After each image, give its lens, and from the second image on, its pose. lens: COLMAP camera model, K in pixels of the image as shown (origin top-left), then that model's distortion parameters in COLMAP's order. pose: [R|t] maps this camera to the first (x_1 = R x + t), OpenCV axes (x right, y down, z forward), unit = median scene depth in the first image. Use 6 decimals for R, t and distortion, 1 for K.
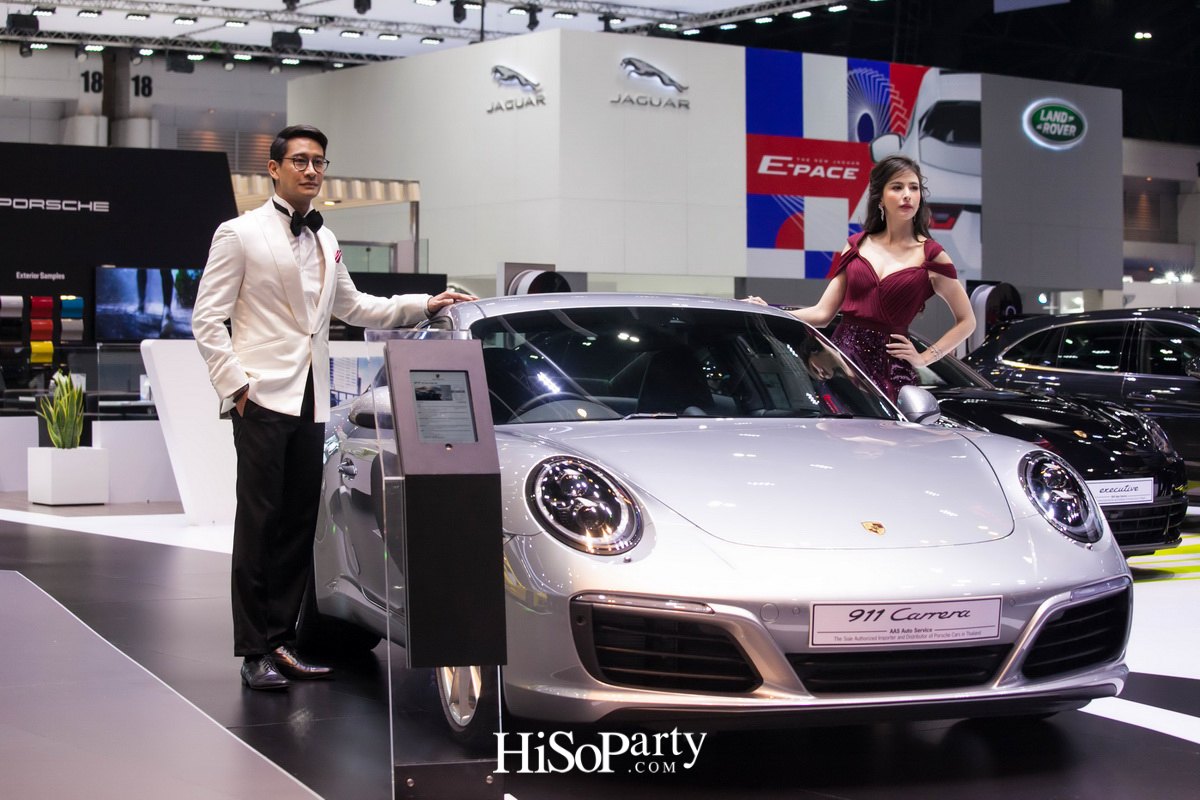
lens RADIAL K [[2489.9, 0, 588.4], [0, 2489.9, 389.6], [0, 0, 1]] dist [-0.298340, 0.000000]
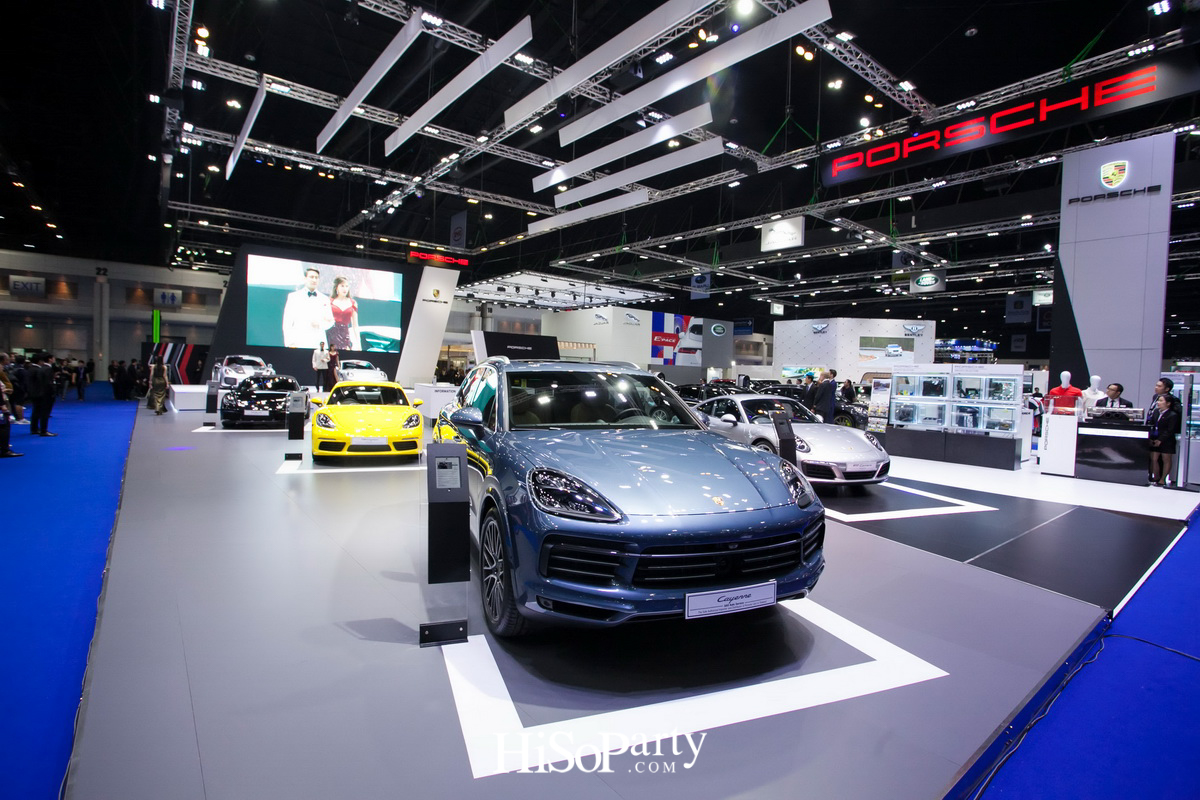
lens RADIAL K [[598.7, 0, 584.0], [0, 598.7, 379.1], [0, 0, 1]] dist [-0.063699, 0.020388]
pose [[0.998652, 0.028214, 0.043576, -0.094351], [-0.028196, 0.999602, -0.001034, -0.013951], [-0.043588, -0.000196, 0.999050, -0.046623]]
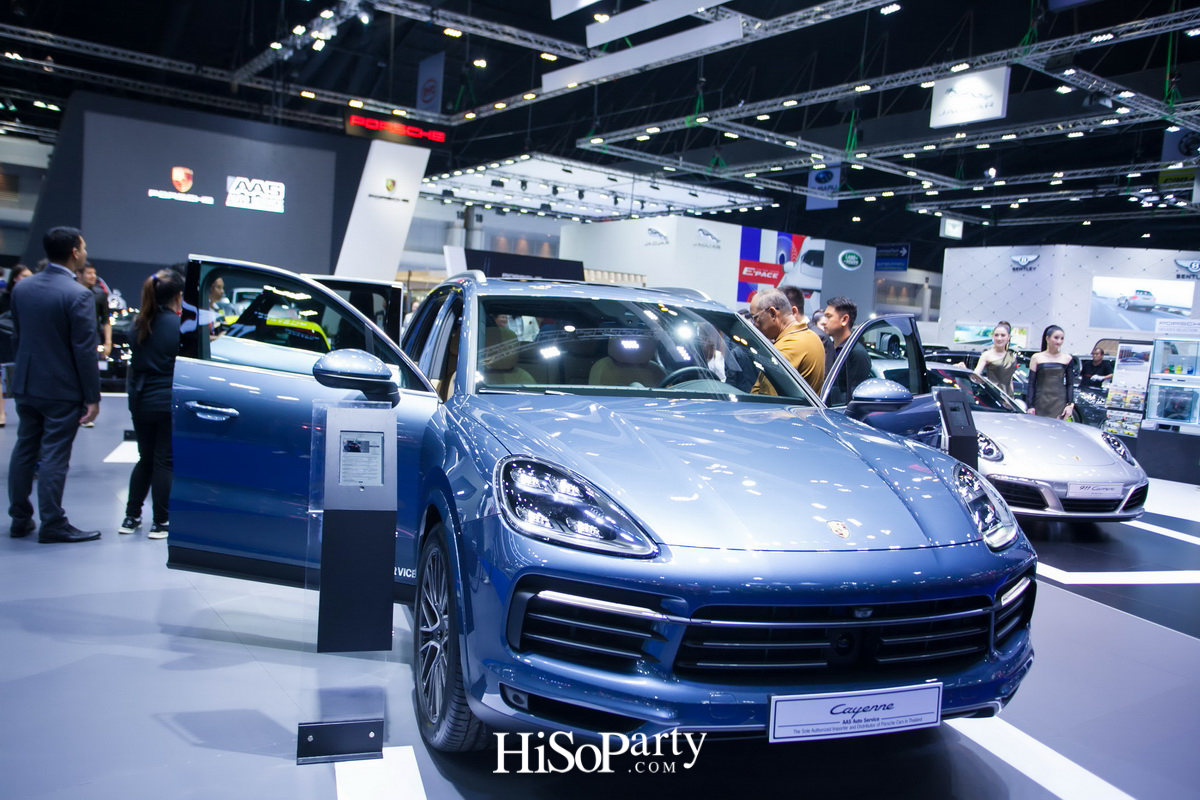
lens RADIAL K [[957.9, 0, 577.1], [0, 957.9, 372.3], [0, 0, 1]] dist [-0.013038, 0.054221]
pose [[0.998014, 0.062614, -0.006854, -0.091516], [-0.062292, 0.997256, 0.040013, -0.010962], [0.009341, -0.039506, 0.999176, -0.036483]]
